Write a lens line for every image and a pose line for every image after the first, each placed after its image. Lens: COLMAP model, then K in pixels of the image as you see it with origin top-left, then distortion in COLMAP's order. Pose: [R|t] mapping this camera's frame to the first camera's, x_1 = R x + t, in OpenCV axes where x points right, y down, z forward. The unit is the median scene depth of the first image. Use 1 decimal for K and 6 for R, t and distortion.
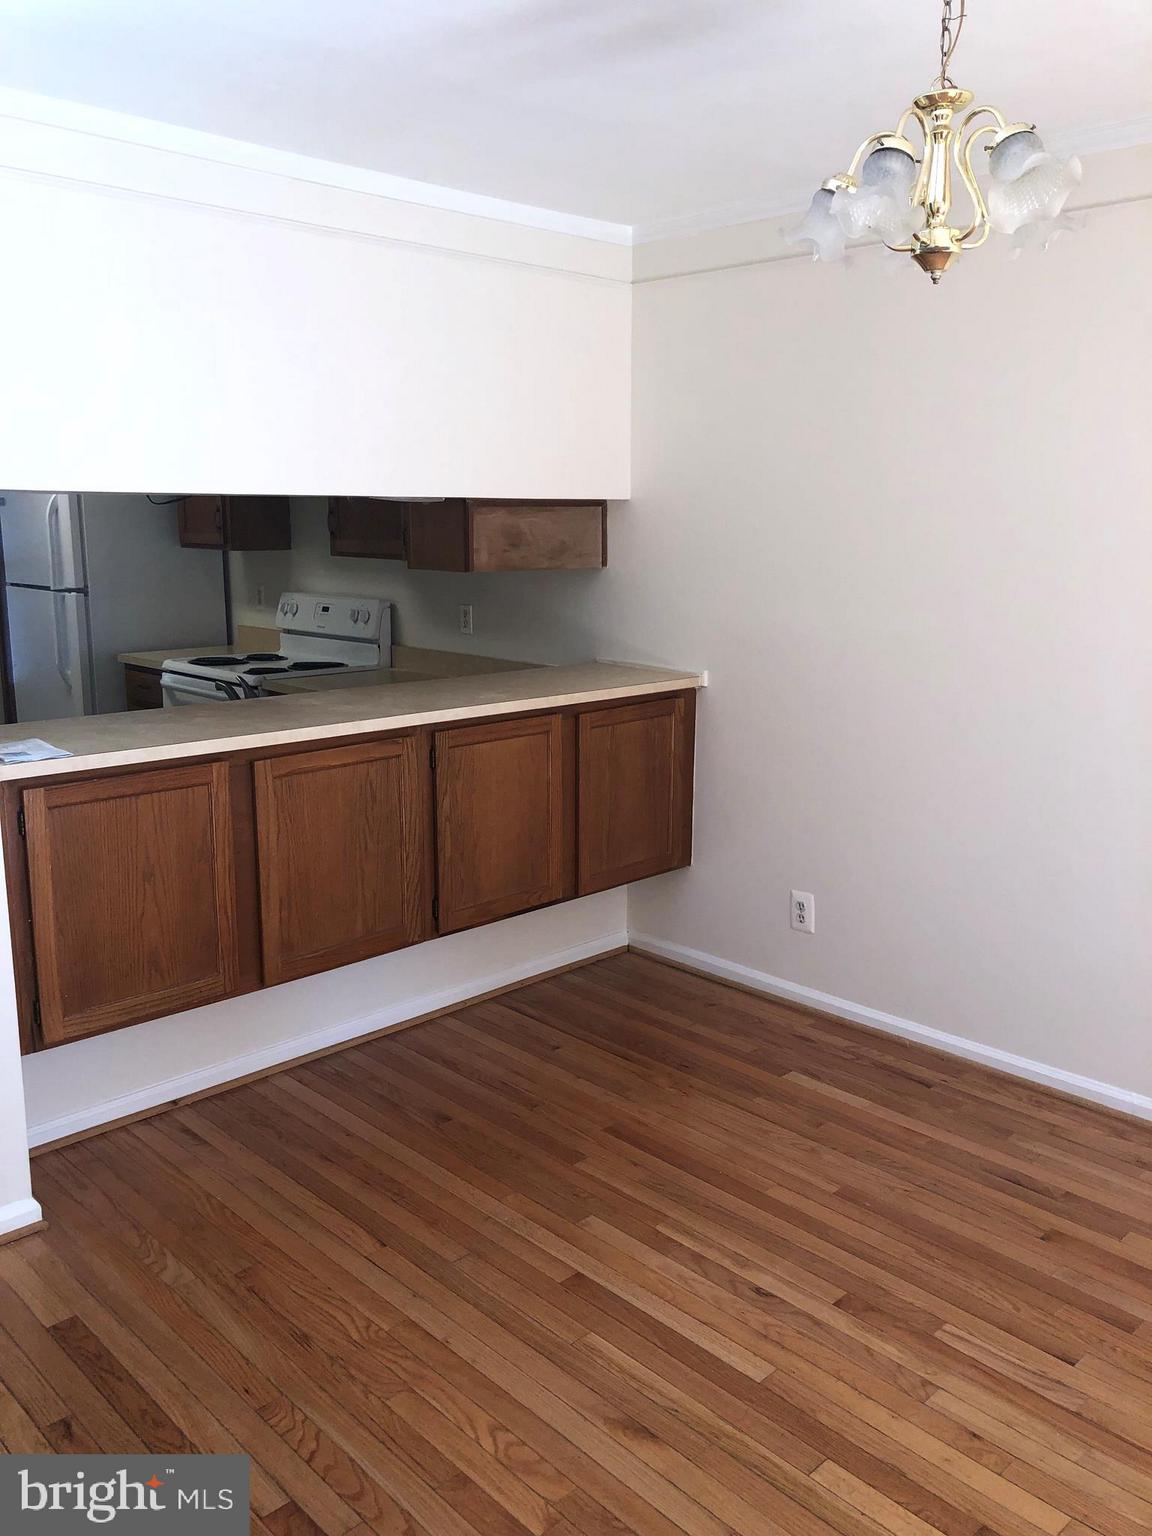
lens RADIAL K [[1260.3, 0, 581.9], [0, 1260.3, 749.6], [0, 0, 1]] dist [0.027576, -0.042692]
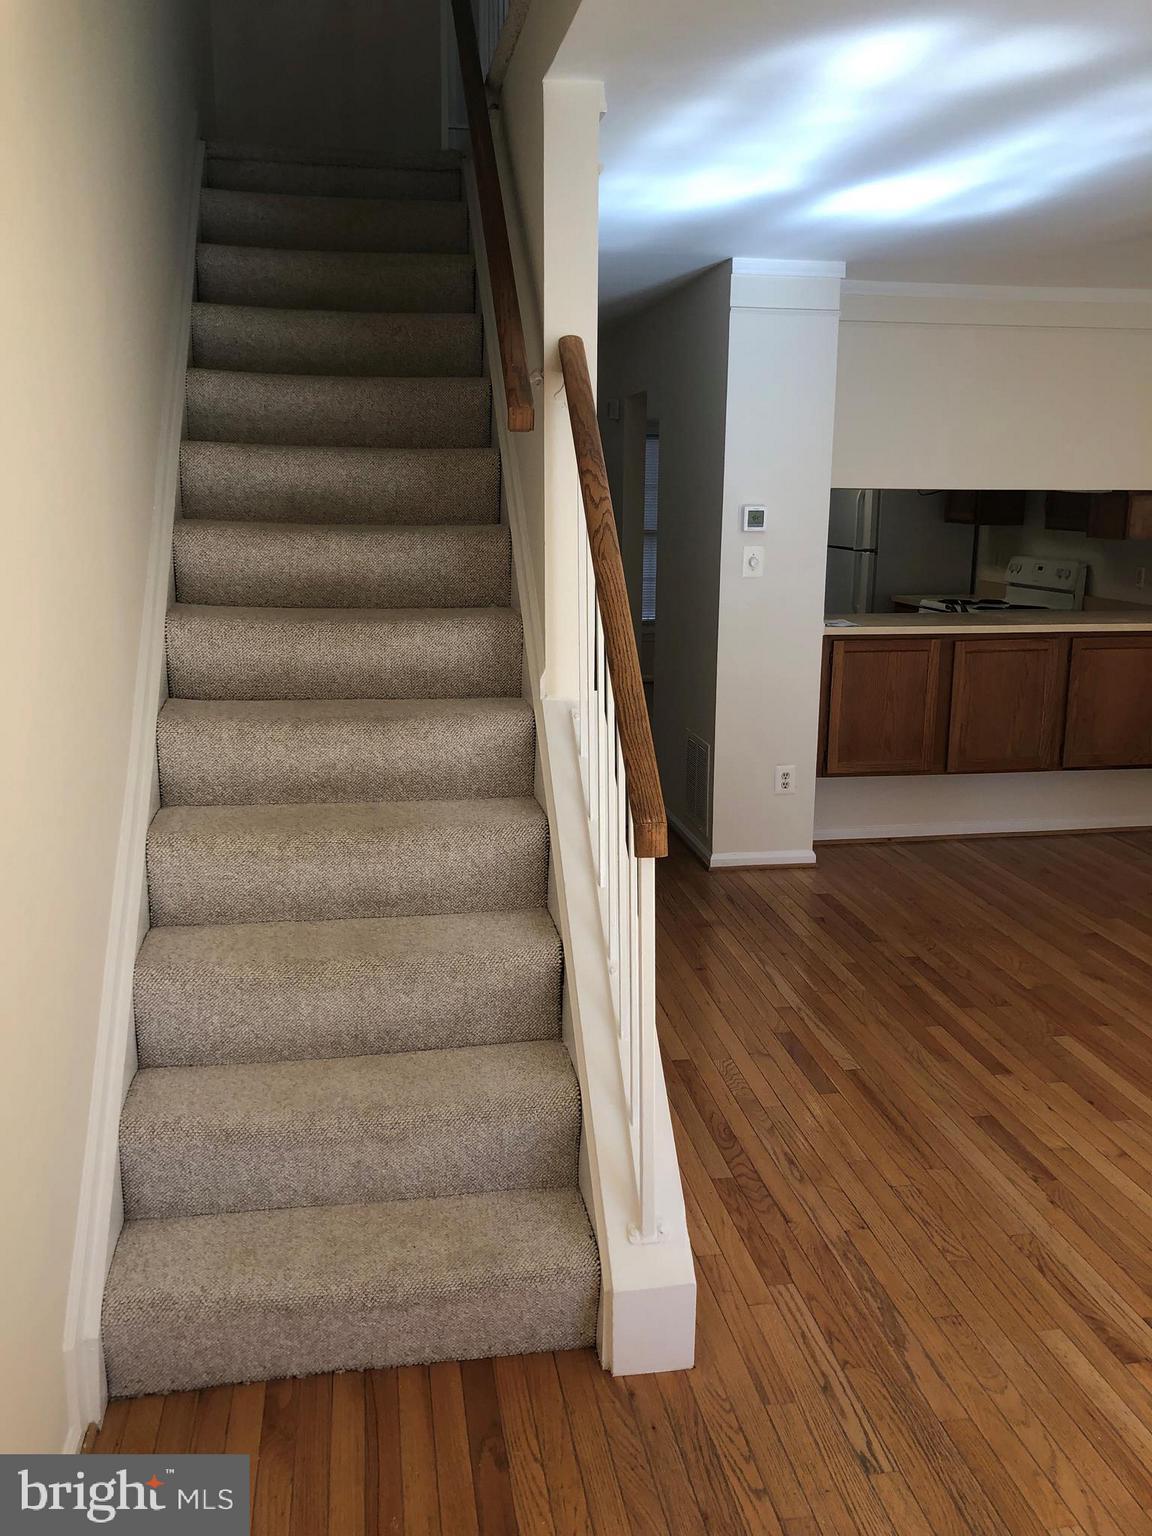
lens RADIAL K [[1260.3, 0, 581.9], [0, 1260.3, 749.6], [0, 0, 1]] dist [0.027576, -0.042692]
pose [[0.825776, 0.116951, -0.551739, 0.267104], [-0.108744, 0.992924, 0.047713, 0.117057], [0.553415, 0.020599, 0.832651, -0.670566]]
